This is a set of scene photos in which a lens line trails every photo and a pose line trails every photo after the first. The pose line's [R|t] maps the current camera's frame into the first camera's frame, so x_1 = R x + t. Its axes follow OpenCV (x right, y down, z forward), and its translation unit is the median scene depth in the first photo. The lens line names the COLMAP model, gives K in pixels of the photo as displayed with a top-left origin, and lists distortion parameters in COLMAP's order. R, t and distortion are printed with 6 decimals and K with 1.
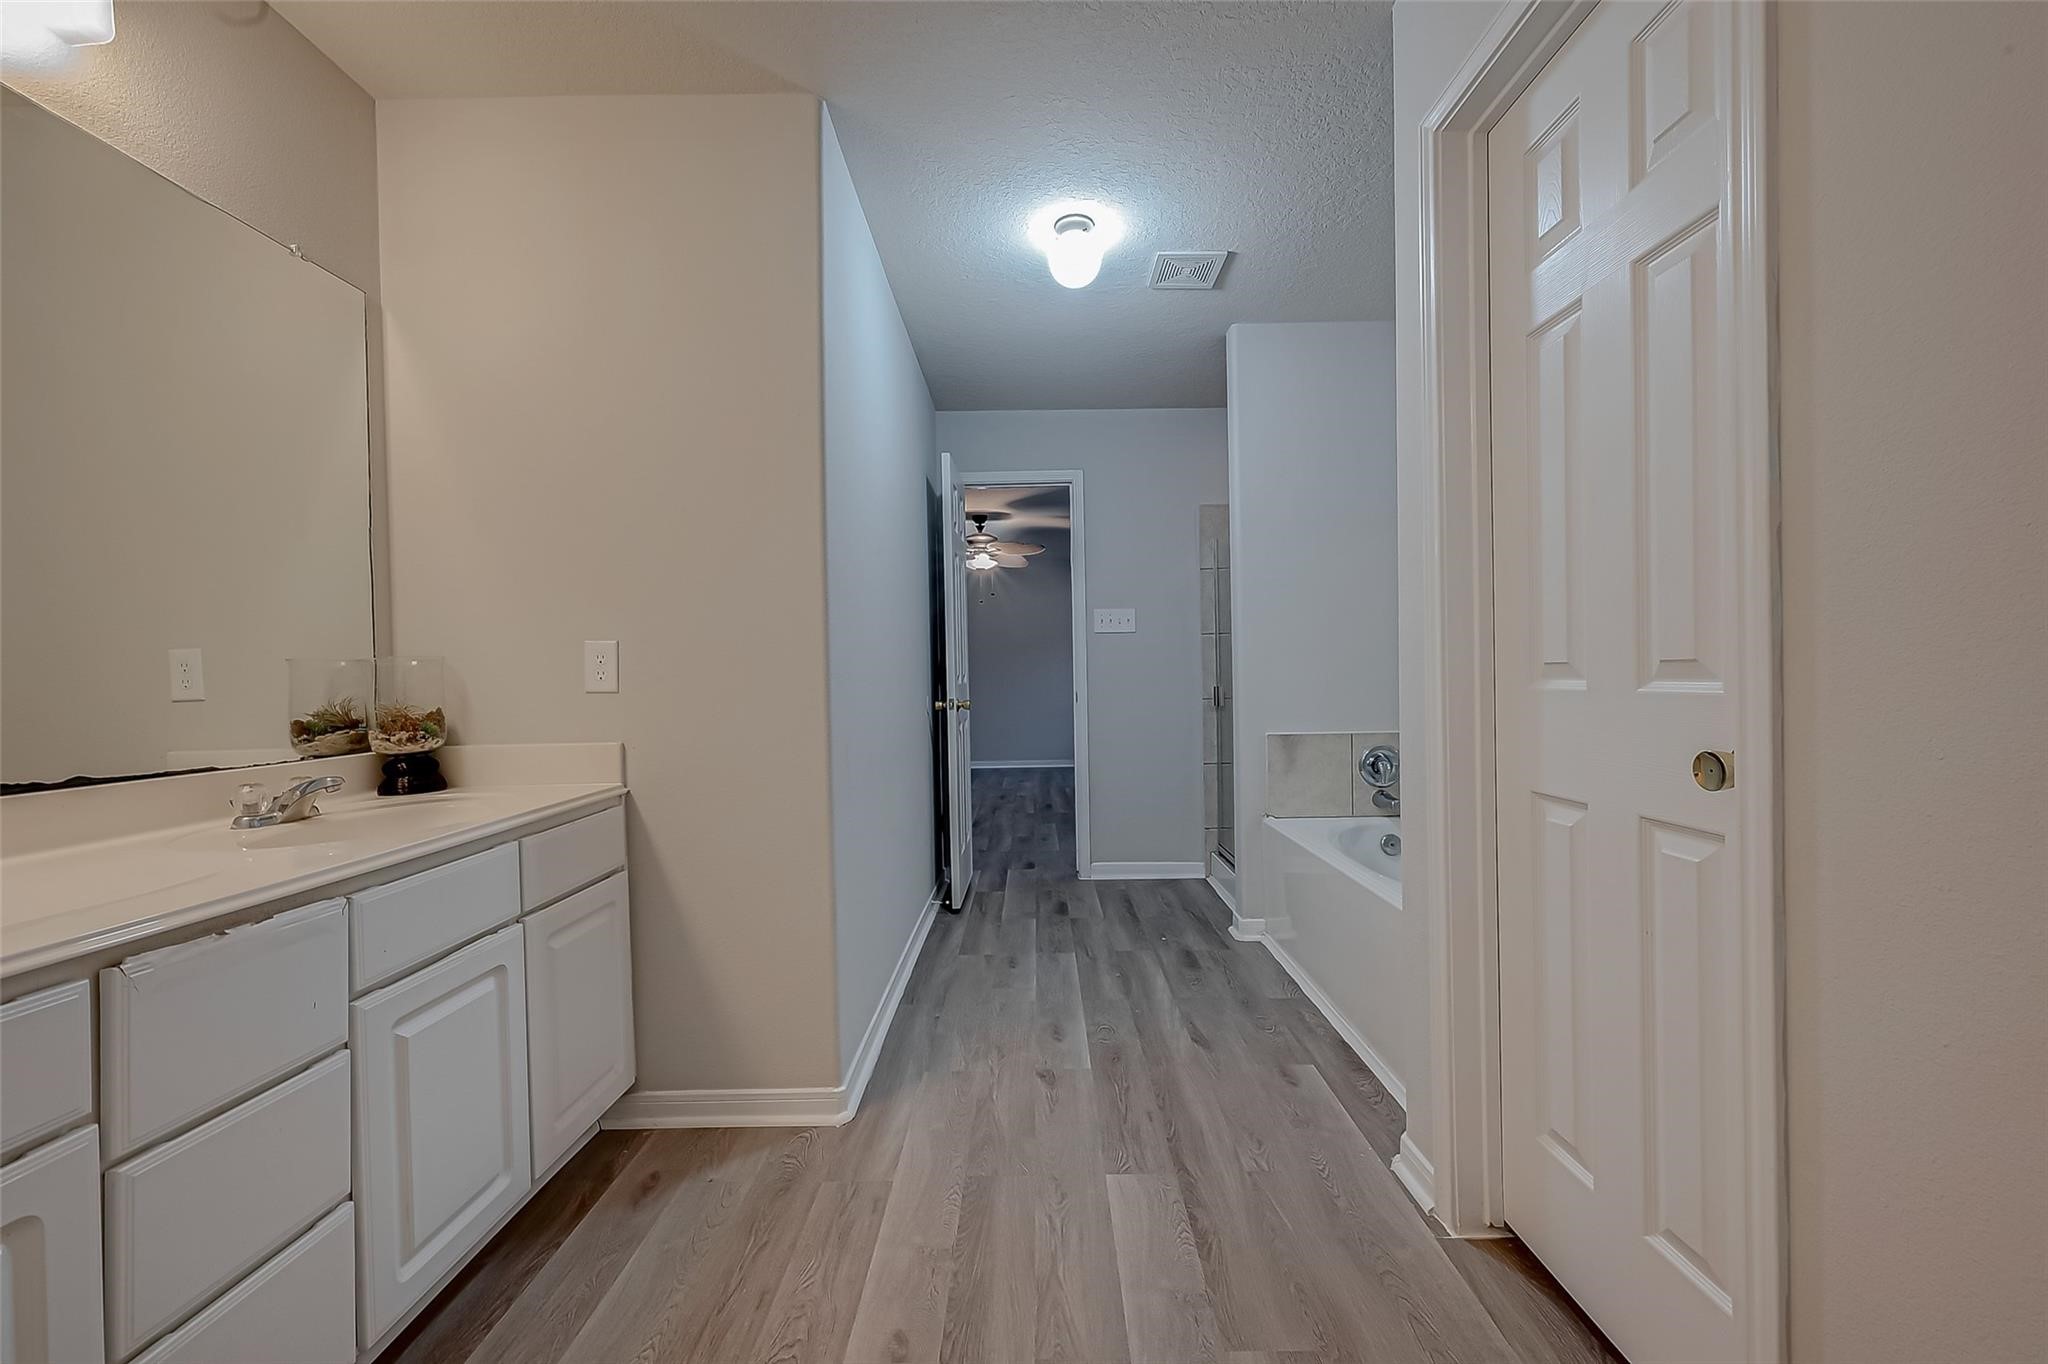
lens RADIAL K [[807.0, 0, 1035.6], [0, 807.0, 681.6], [0, 0, 1]] dist [-0.001816, -0.000520]
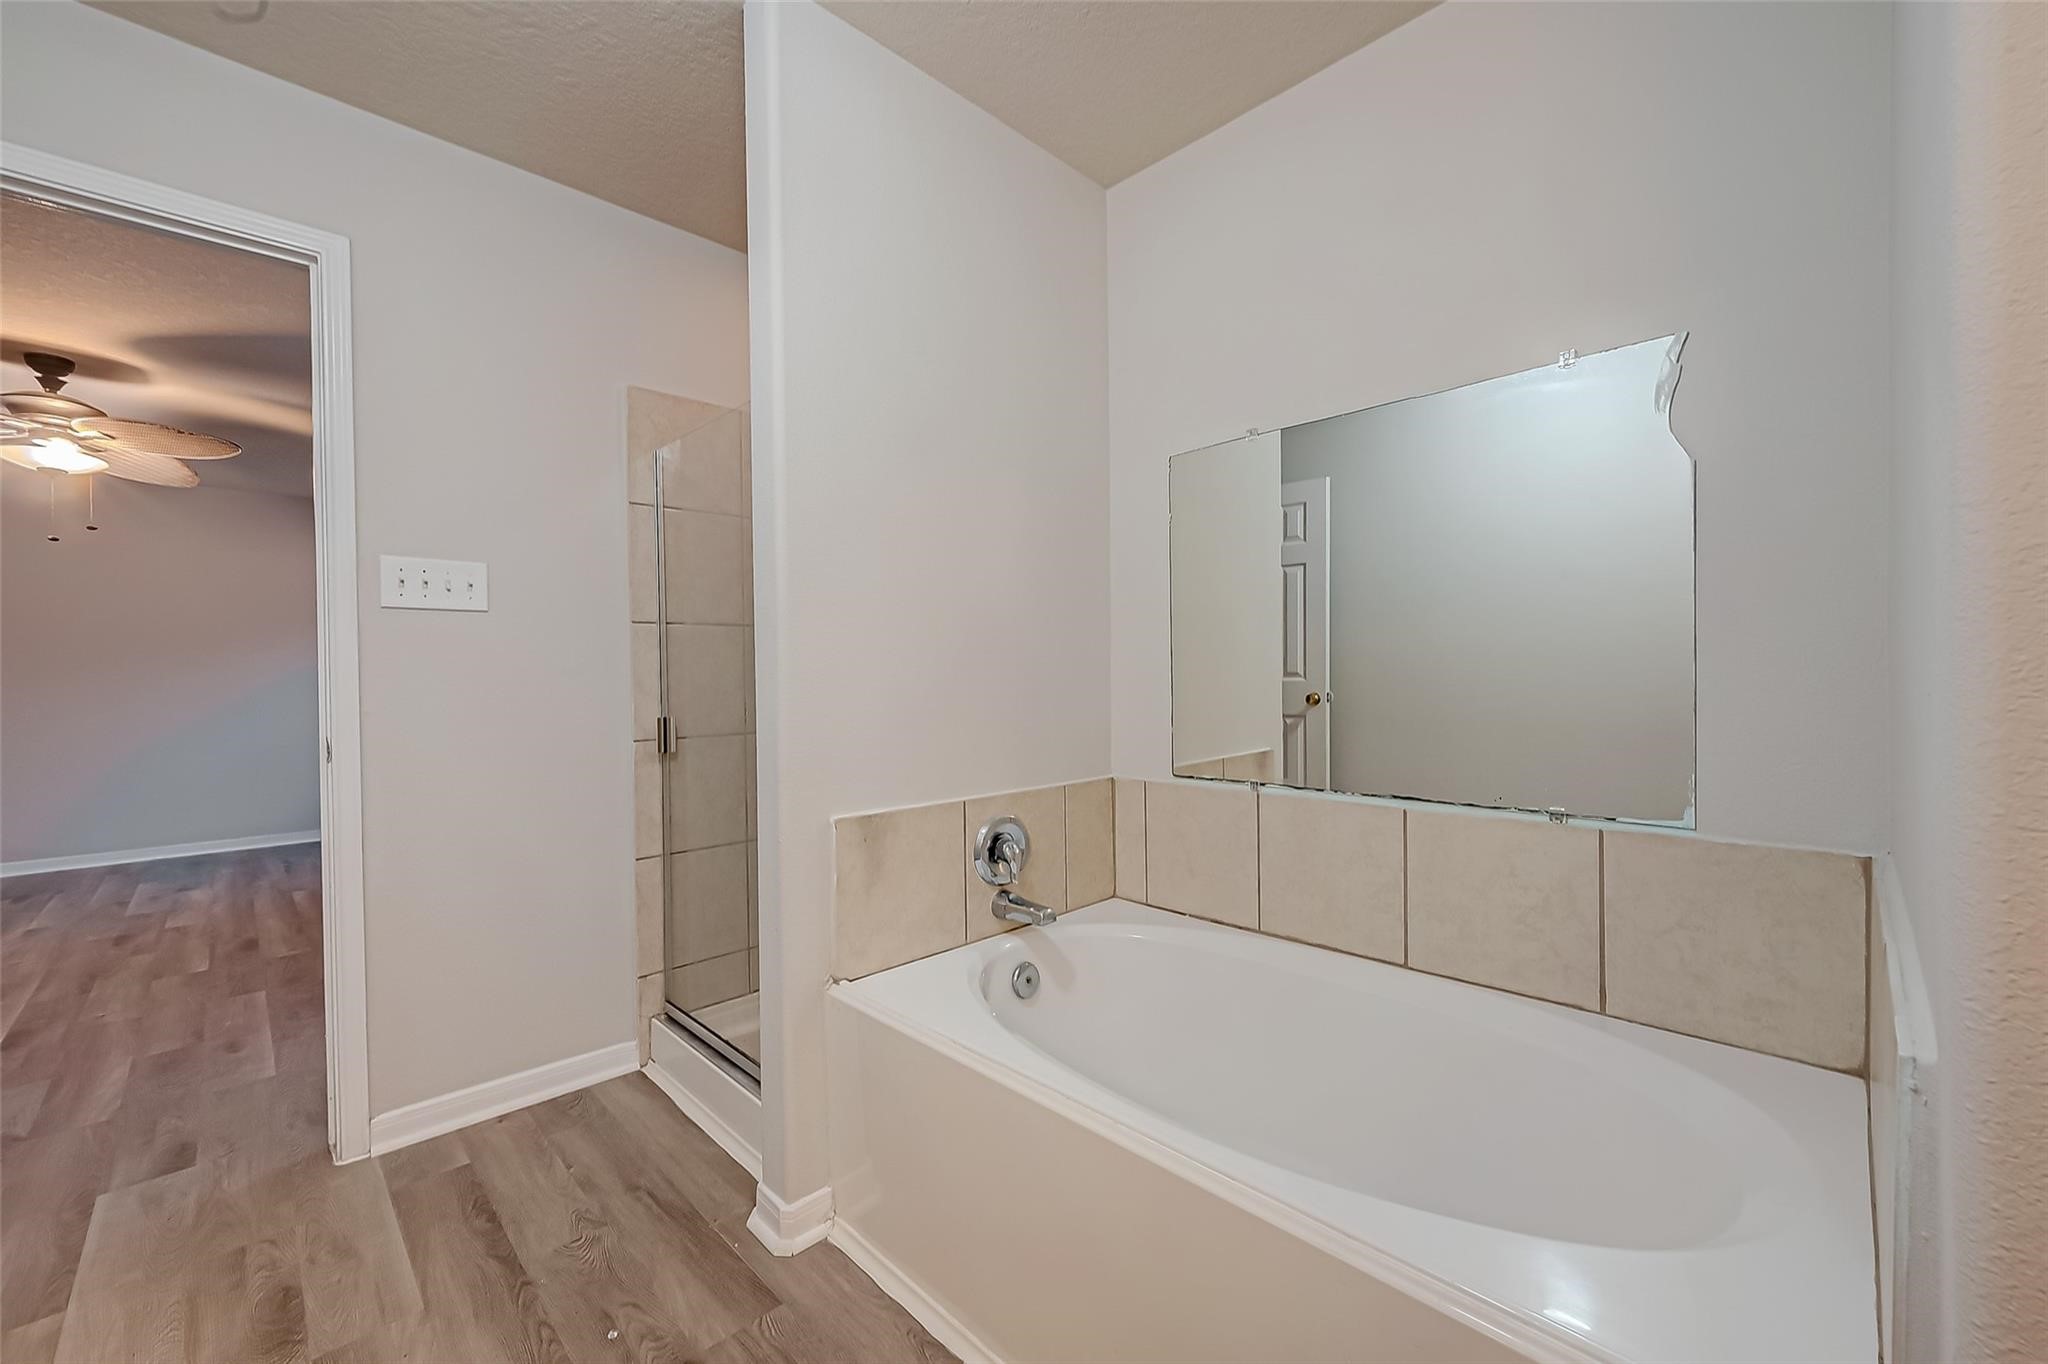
lens RADIAL K [[809.2, 0, 1031.3], [0, 809.2, 682.6], [0, 0, 1]] dist [-0.000970, -0.000206]
pose [[0.712543, 0.001790, 0.701626, 0.014526], [0.006318, 0.999940, -0.008968, -0.011339], [-0.701600, 0.010823, 0.712489, 0.419951]]
